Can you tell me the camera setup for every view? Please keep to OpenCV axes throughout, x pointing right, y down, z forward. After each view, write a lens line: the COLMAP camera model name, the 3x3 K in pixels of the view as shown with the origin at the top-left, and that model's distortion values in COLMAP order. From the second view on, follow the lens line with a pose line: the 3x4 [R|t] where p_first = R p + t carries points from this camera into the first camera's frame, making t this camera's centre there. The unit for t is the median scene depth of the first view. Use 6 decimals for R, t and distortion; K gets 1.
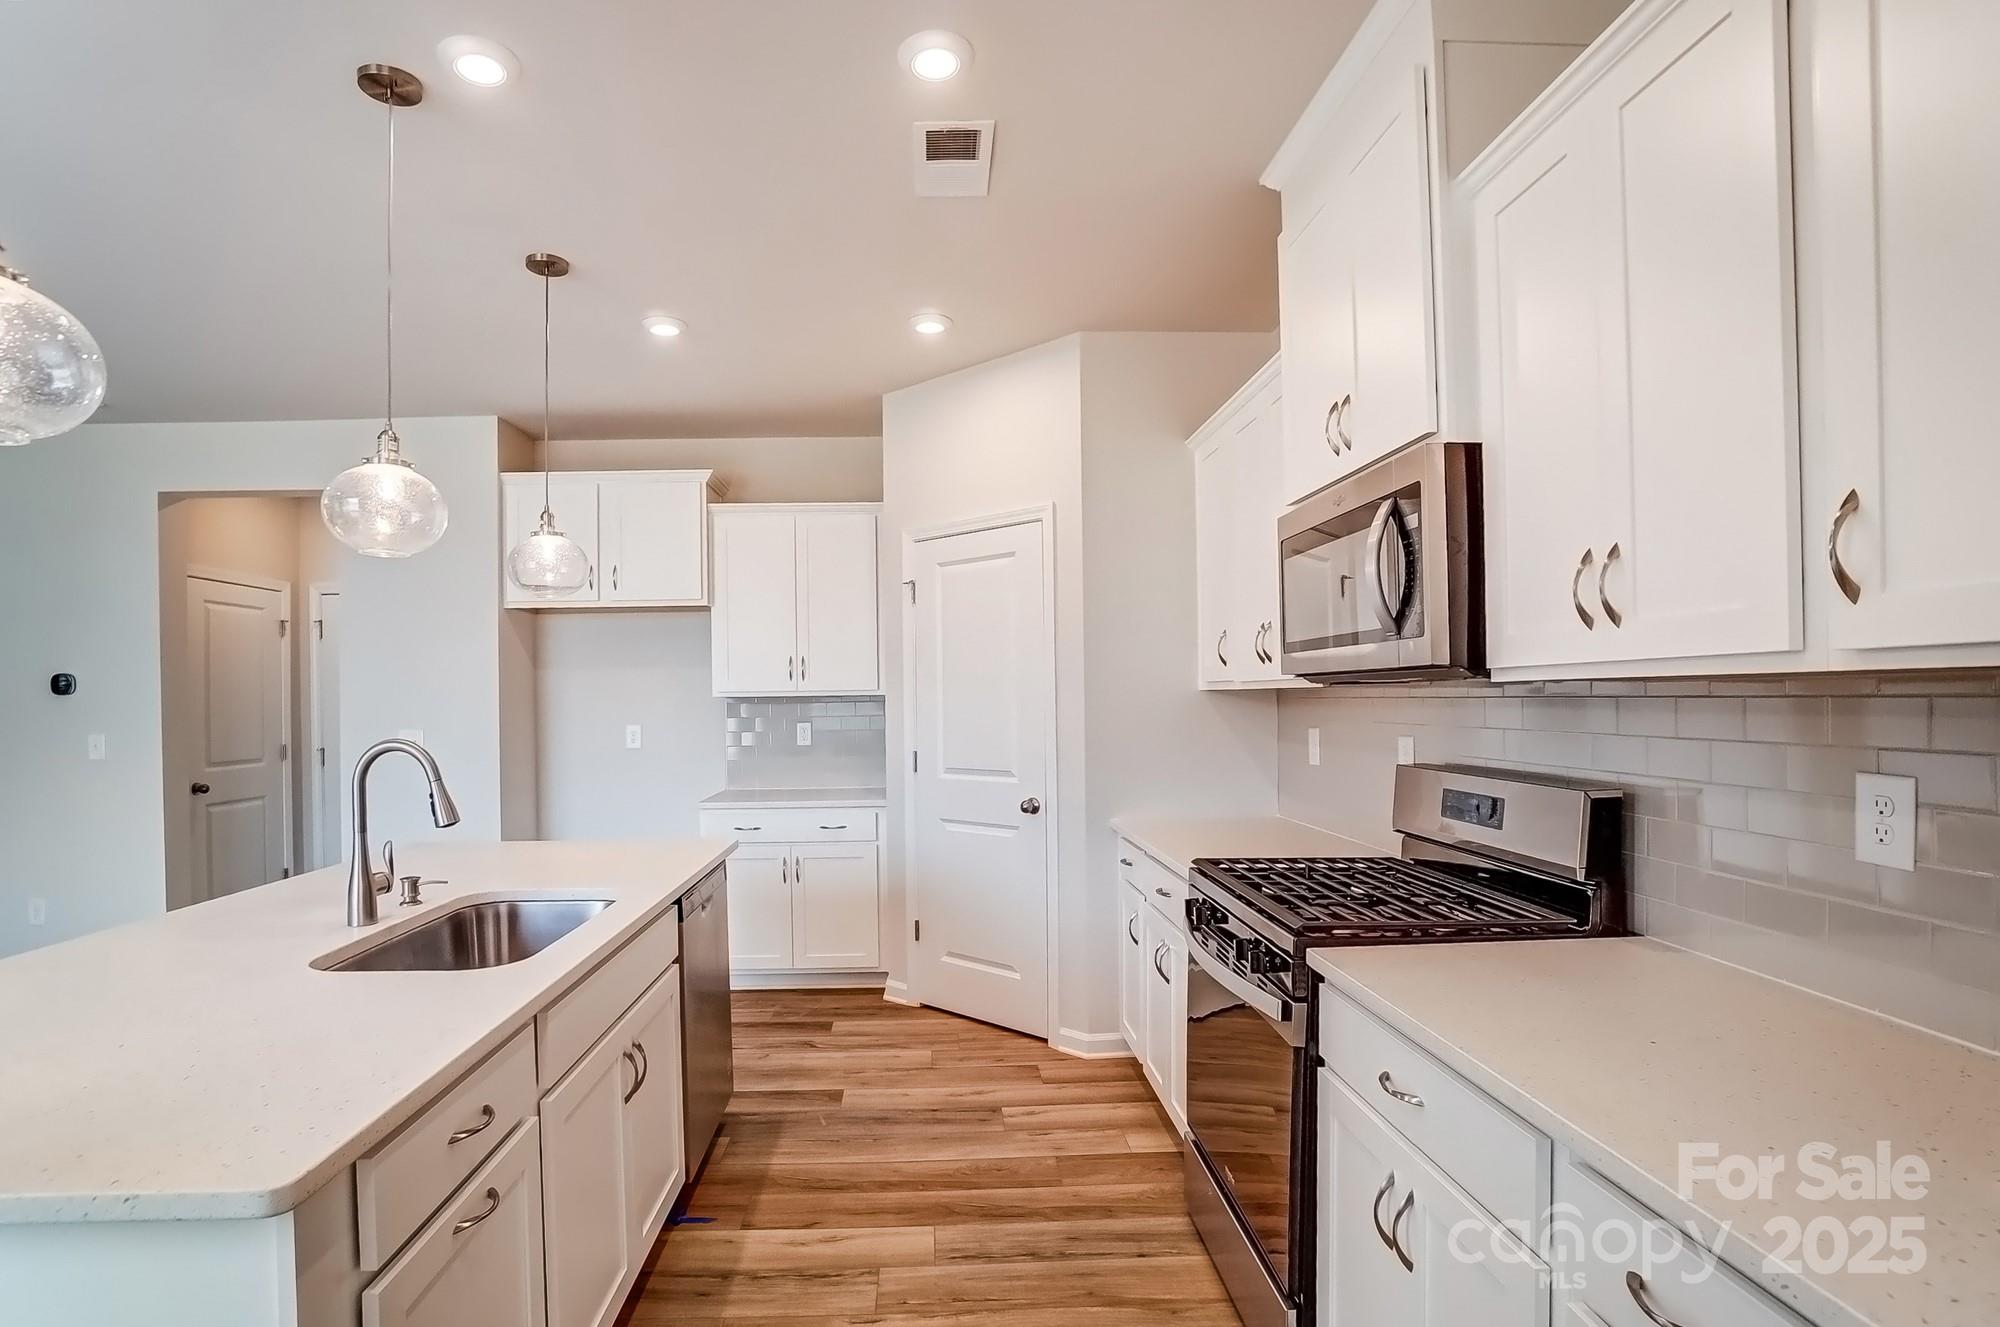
lens RADIAL K [[964.6, 0, 944.2], [0, 964.6, 698.2], [0, 0, 1]] dist [-0.031623, 0.000369]
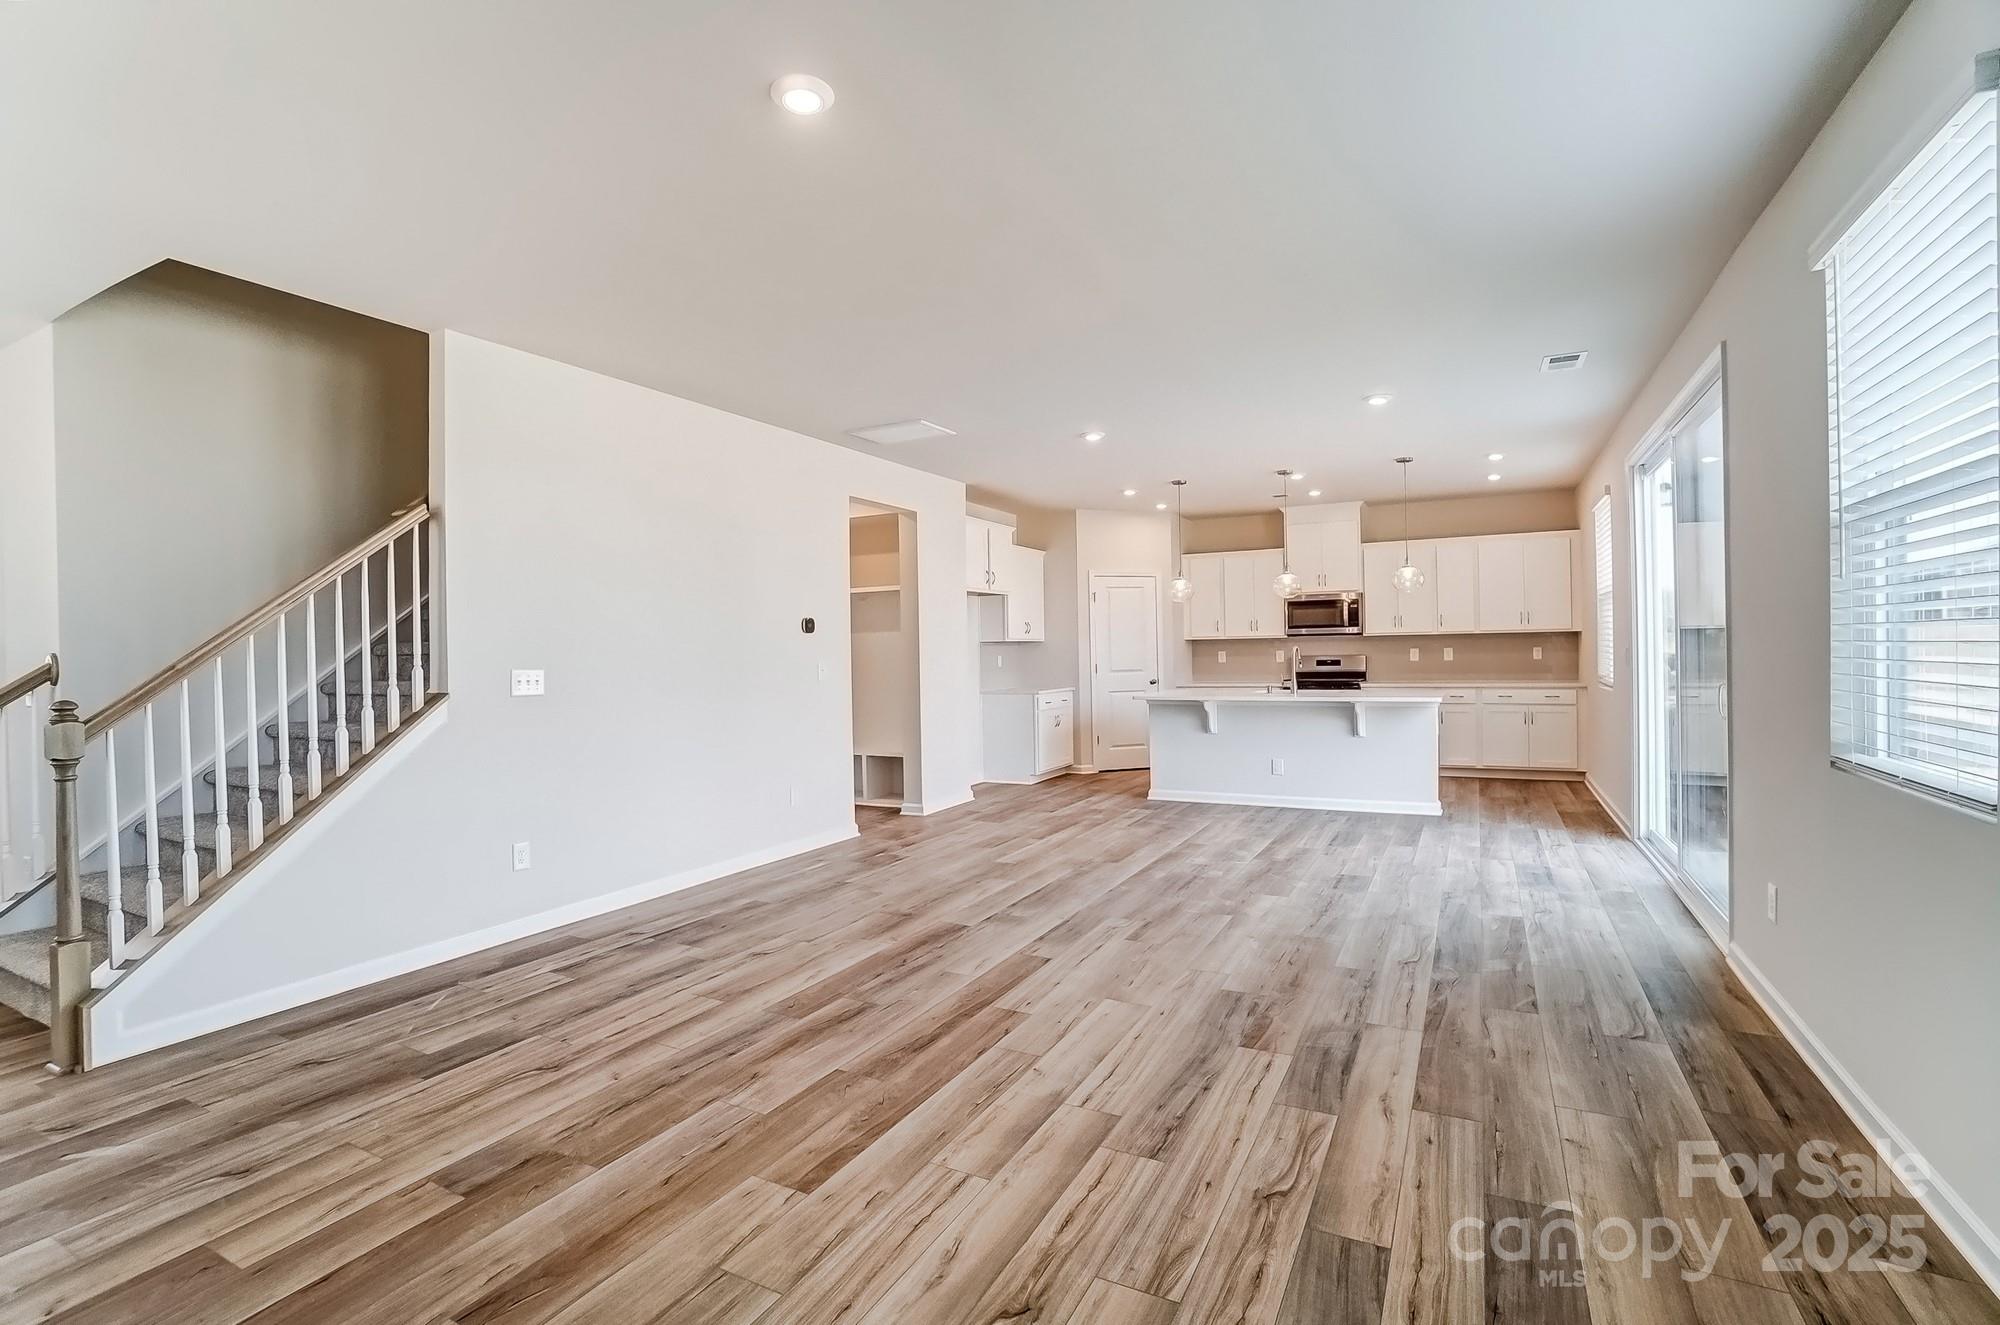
lens RADIAL K [[899.2, 0, 997.4], [0, 899.2, 658.0], [0, 0, 1]] dist [-0.038337, 0.009336]
pose [[0.490824, -0.003608, 0.871251, -2.147110], [0.010578, 0.999942, -0.001819, 0.042157], [-0.871194, 0.010109, 0.490834, 0.129078]]
